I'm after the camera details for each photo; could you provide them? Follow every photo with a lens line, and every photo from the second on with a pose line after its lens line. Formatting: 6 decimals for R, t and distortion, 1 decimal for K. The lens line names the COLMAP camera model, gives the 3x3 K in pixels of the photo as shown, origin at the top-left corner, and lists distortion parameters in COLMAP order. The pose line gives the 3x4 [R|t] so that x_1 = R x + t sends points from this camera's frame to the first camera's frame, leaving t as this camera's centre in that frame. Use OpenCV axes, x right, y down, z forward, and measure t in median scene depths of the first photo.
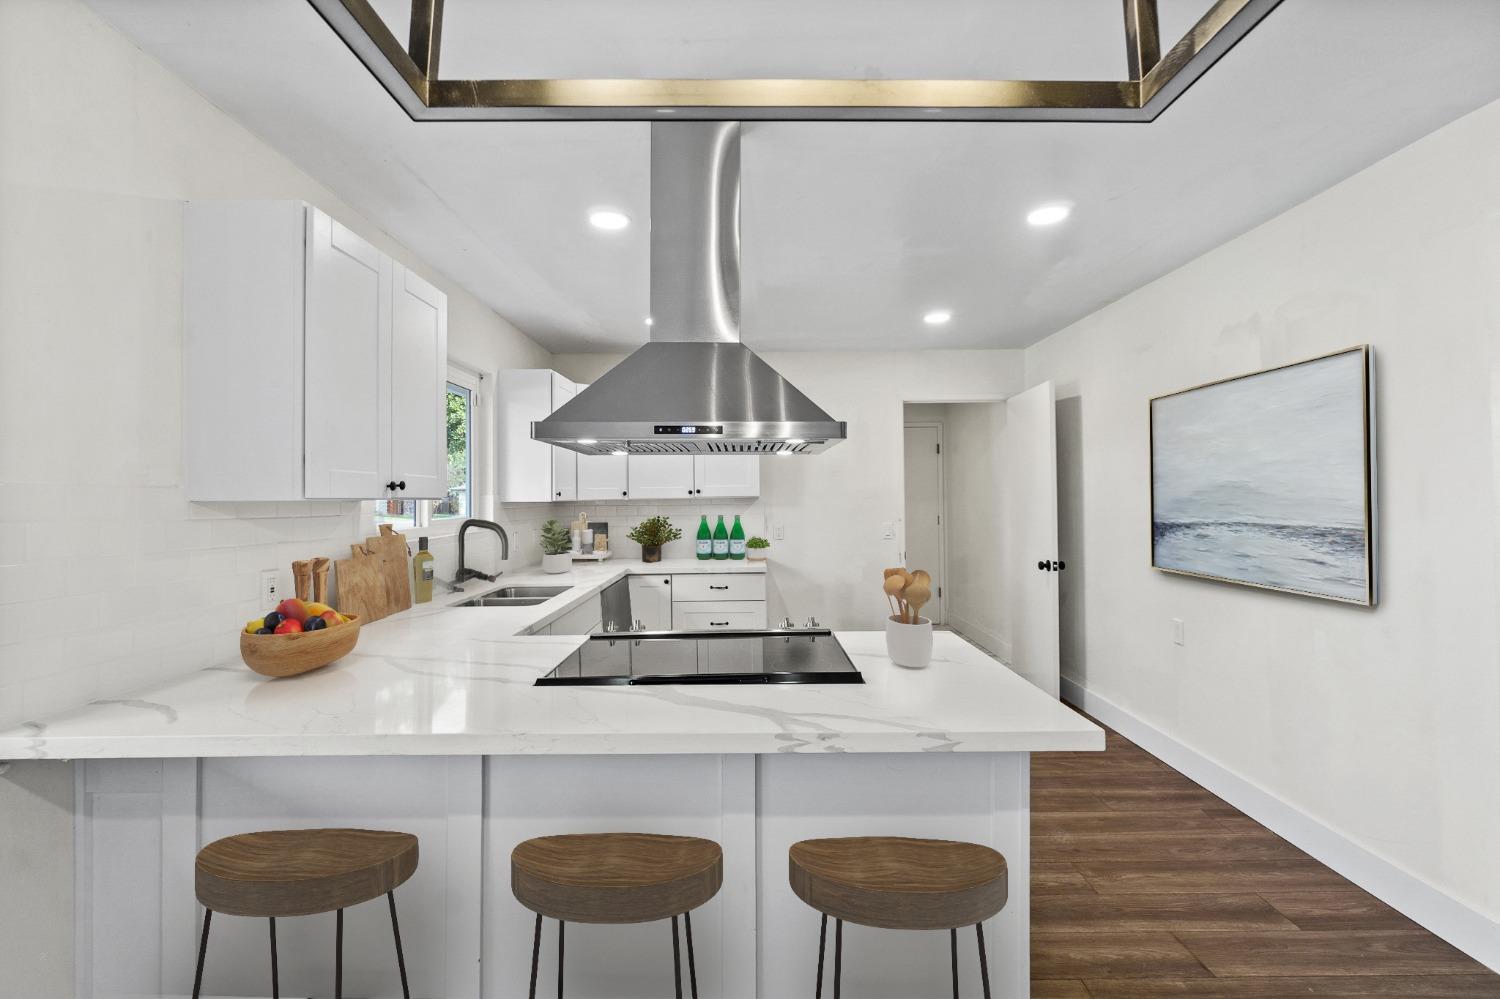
lens RADIAL K [[656.5, 0, 750.0], [0, 656.5, 499.5], [0, 0, 1]] dist [-0.000200, 0.000134]
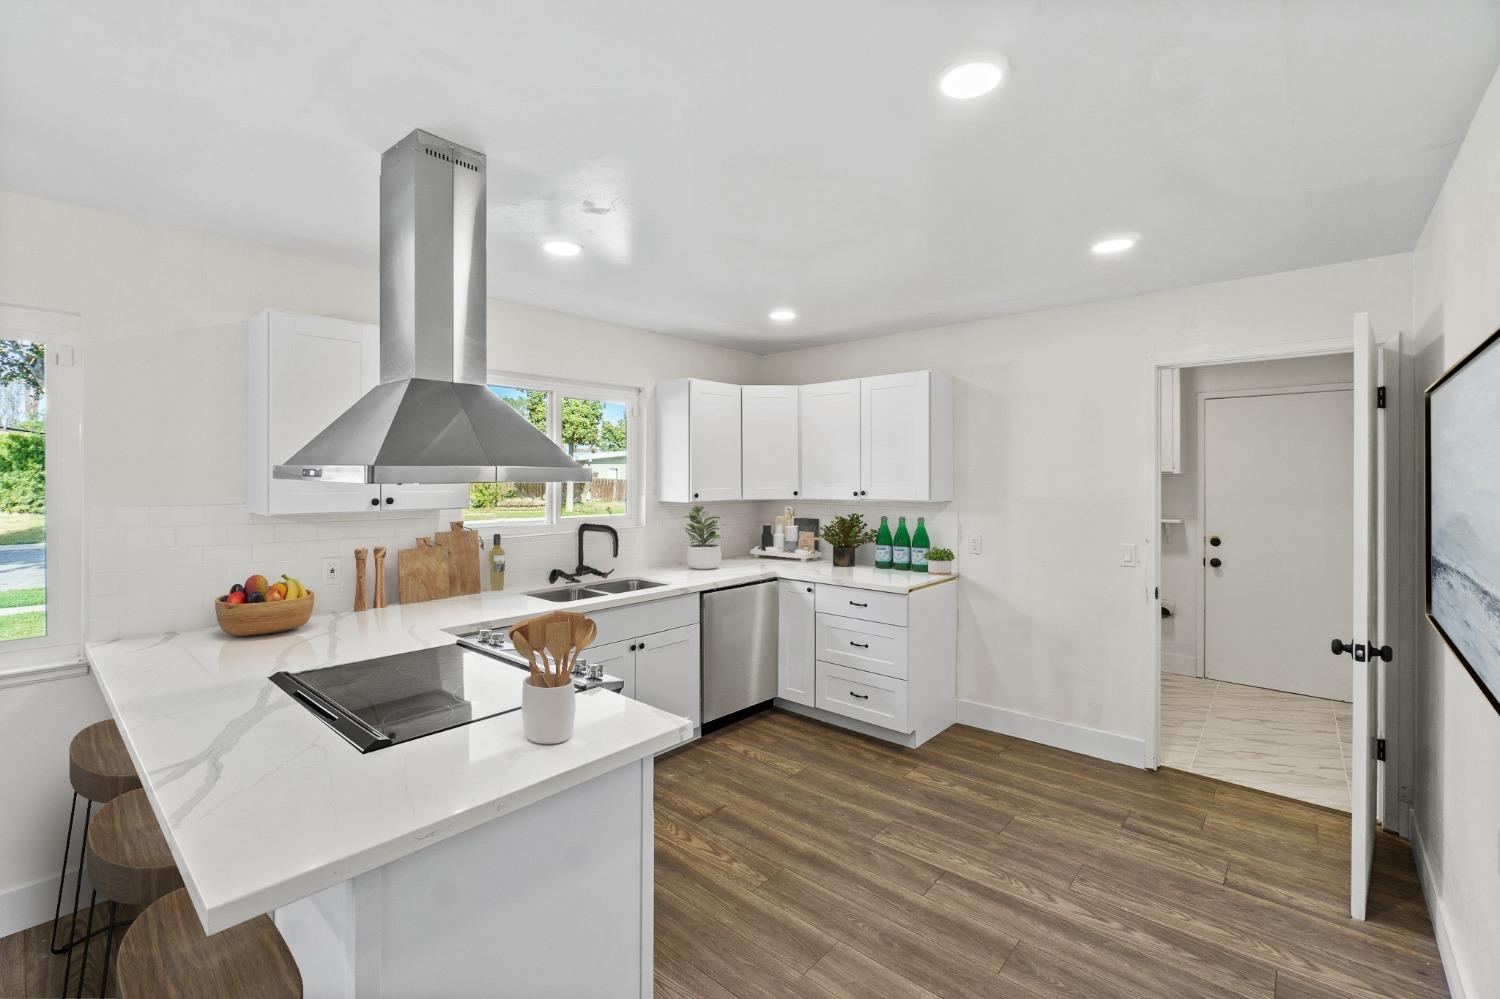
lens RADIAL K [[647.9, 0, 743.4], [0, 647.9, 480.7], [0, 0, 1]] dist [-0.003720, -0.000299]
pose [[0.744729, 0.015673, -0.667183, 0.546719], [-0.009936, 0.999874, 0.012397, -0.054003], [0.667293, -0.002603, 0.744791, 0.320660]]
